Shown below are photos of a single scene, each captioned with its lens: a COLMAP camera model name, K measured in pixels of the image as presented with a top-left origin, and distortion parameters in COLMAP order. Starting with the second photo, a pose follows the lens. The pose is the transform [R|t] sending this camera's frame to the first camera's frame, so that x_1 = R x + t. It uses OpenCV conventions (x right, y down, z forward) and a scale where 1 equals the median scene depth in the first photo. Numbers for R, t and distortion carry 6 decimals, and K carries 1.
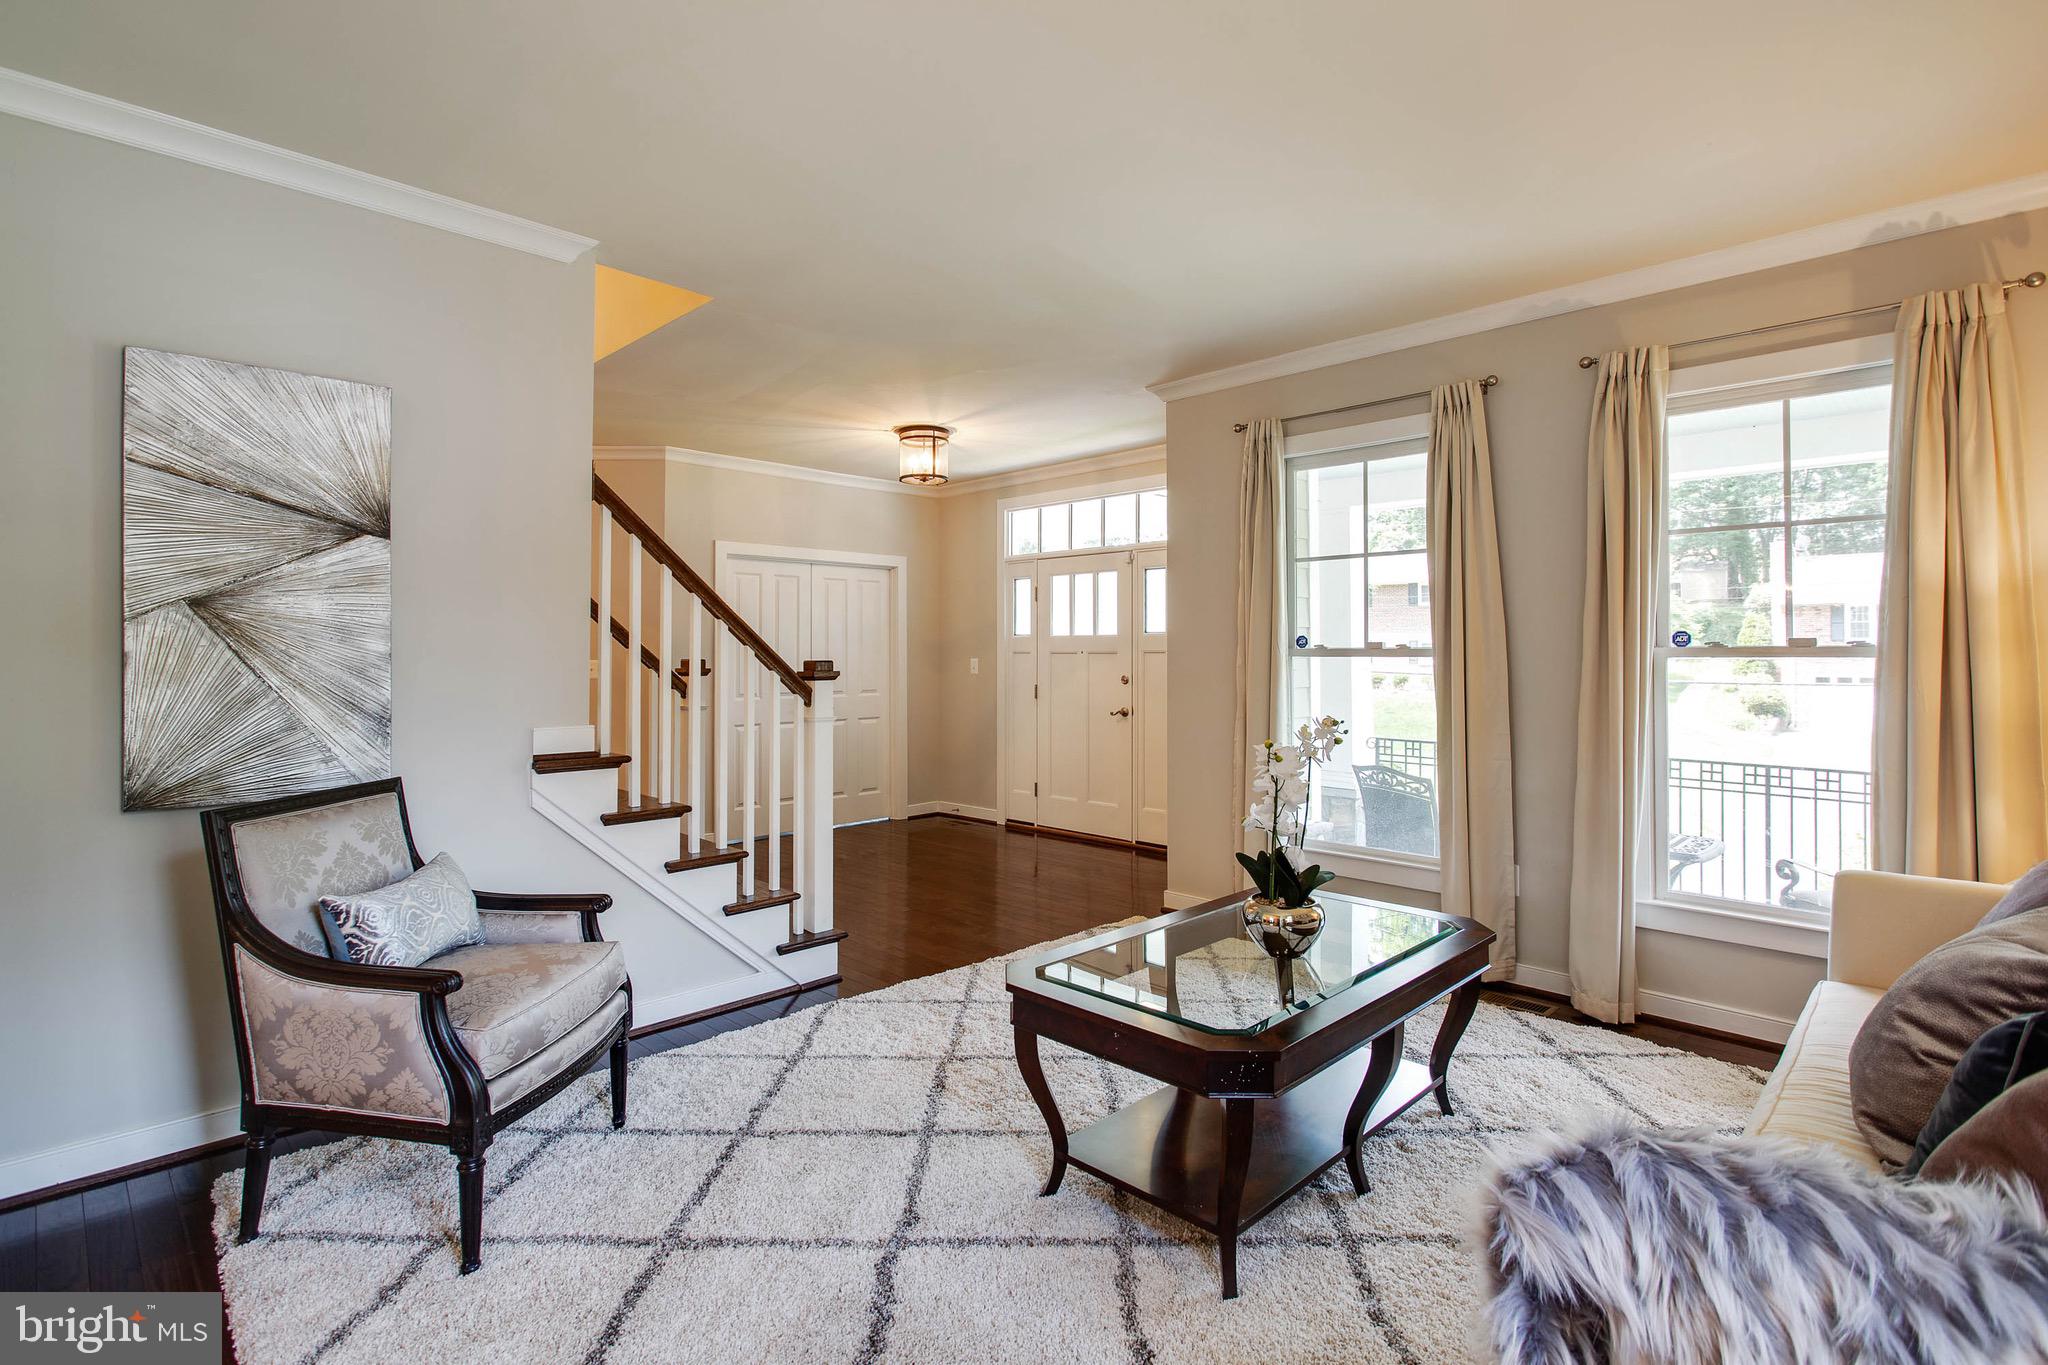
lens RADIAL K [[988.3, 0, 1014.5], [0, 988.3, 644.9], [0, 0, 1]] dist [-0.002246, -0.001929]
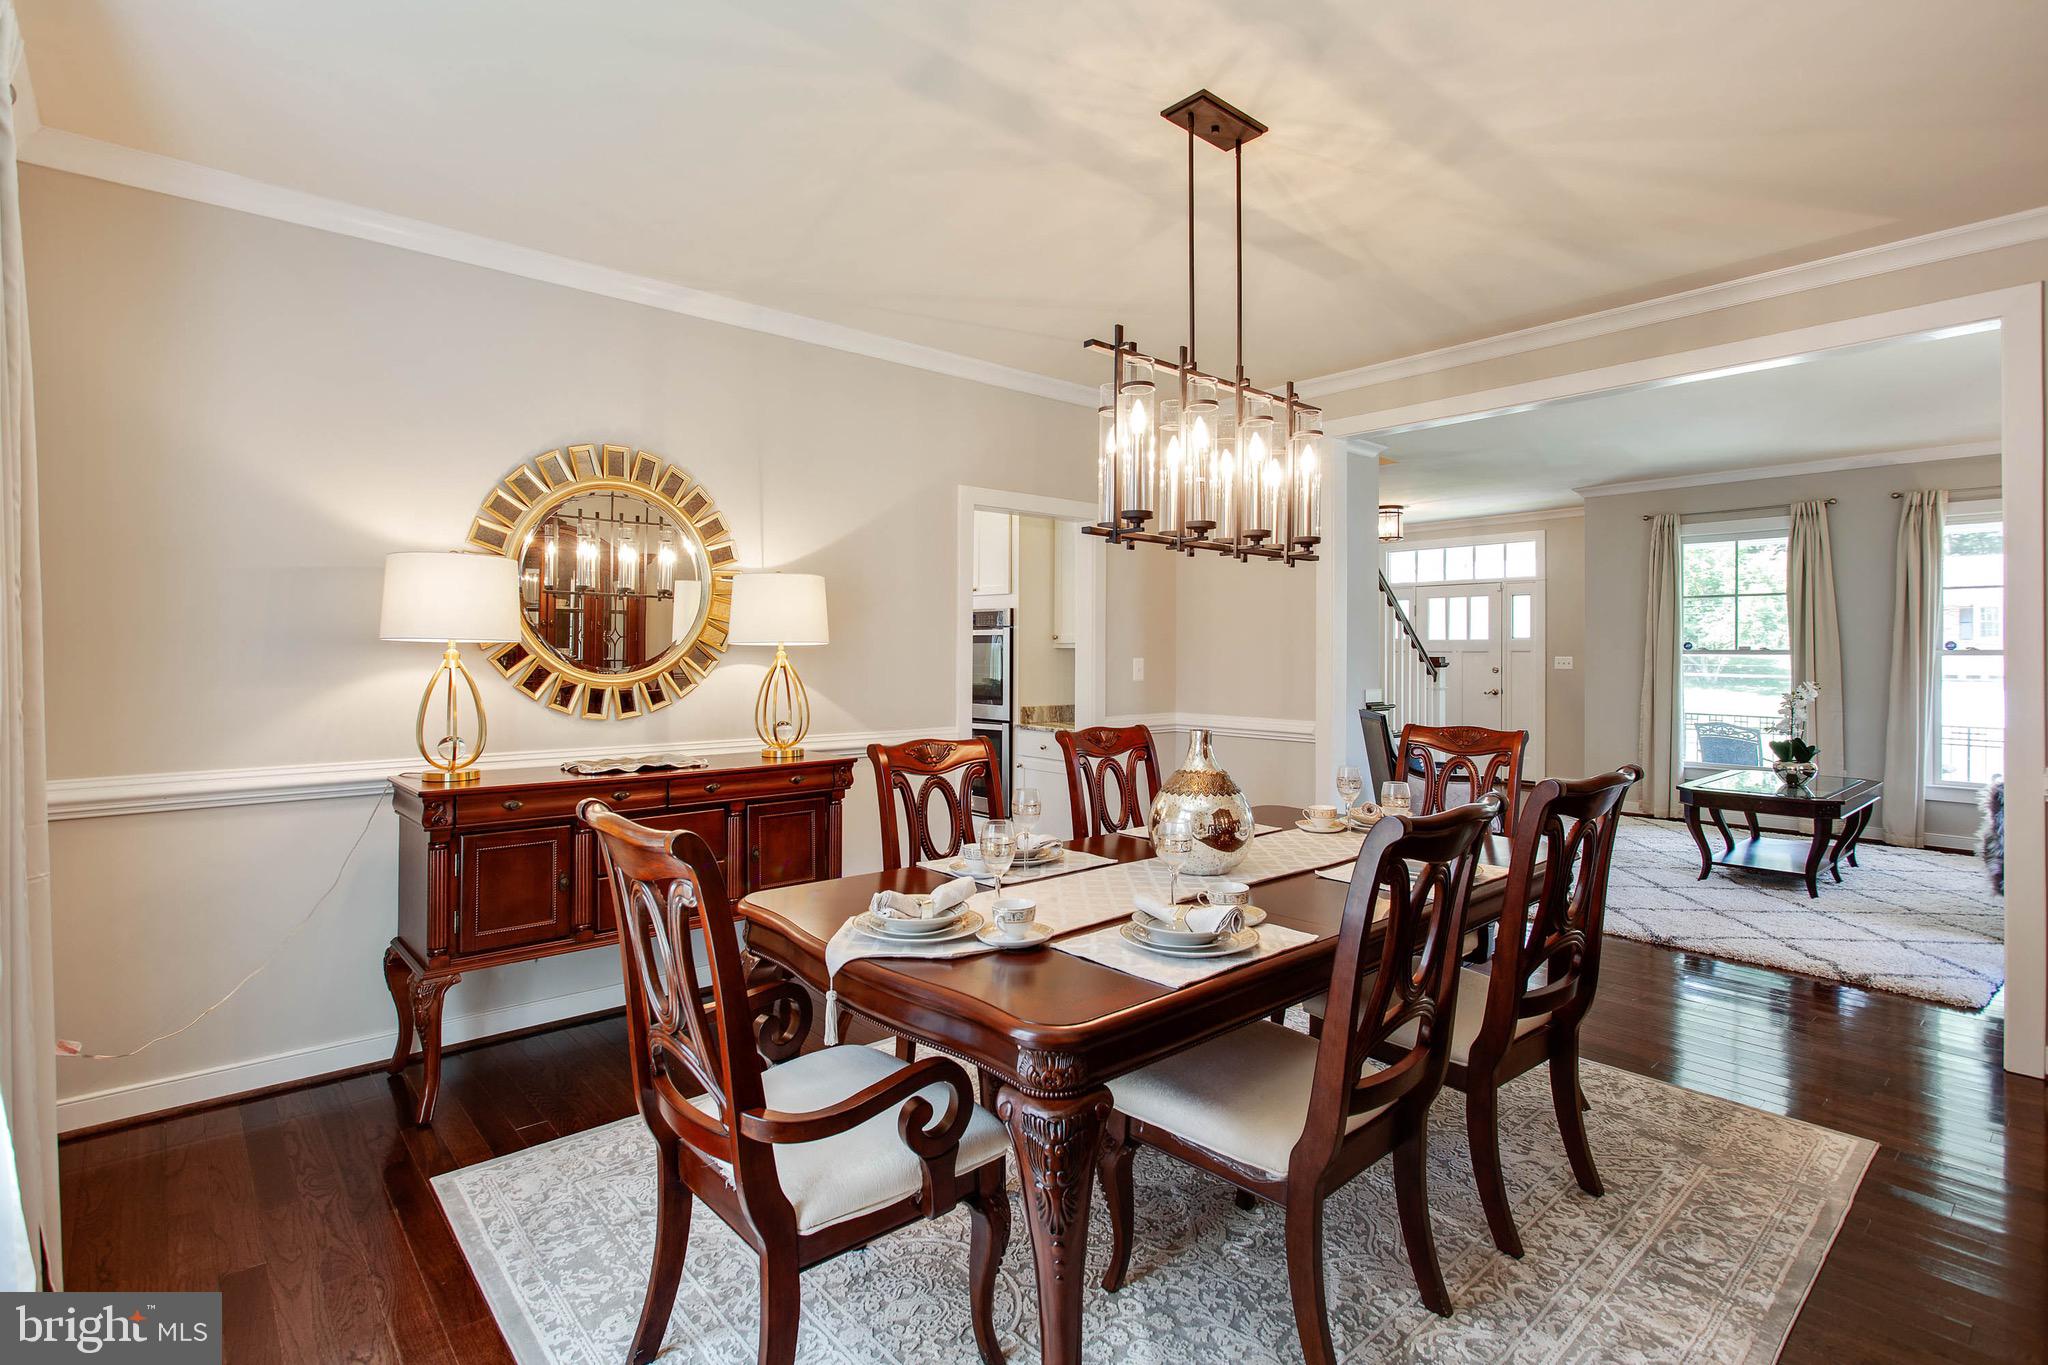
lens RADIAL K [[988.3, 0, 1006.4], [0, 988.3, 655.4], [0, 0, 1]] dist [-0.002246, -0.001929]
pose [[0.997825, 0.000521, -0.065914, -0.757515], [0.000336, 0.999916, 0.012991, -0.009123], [0.065915, -0.012984, 0.997741, -0.751250]]
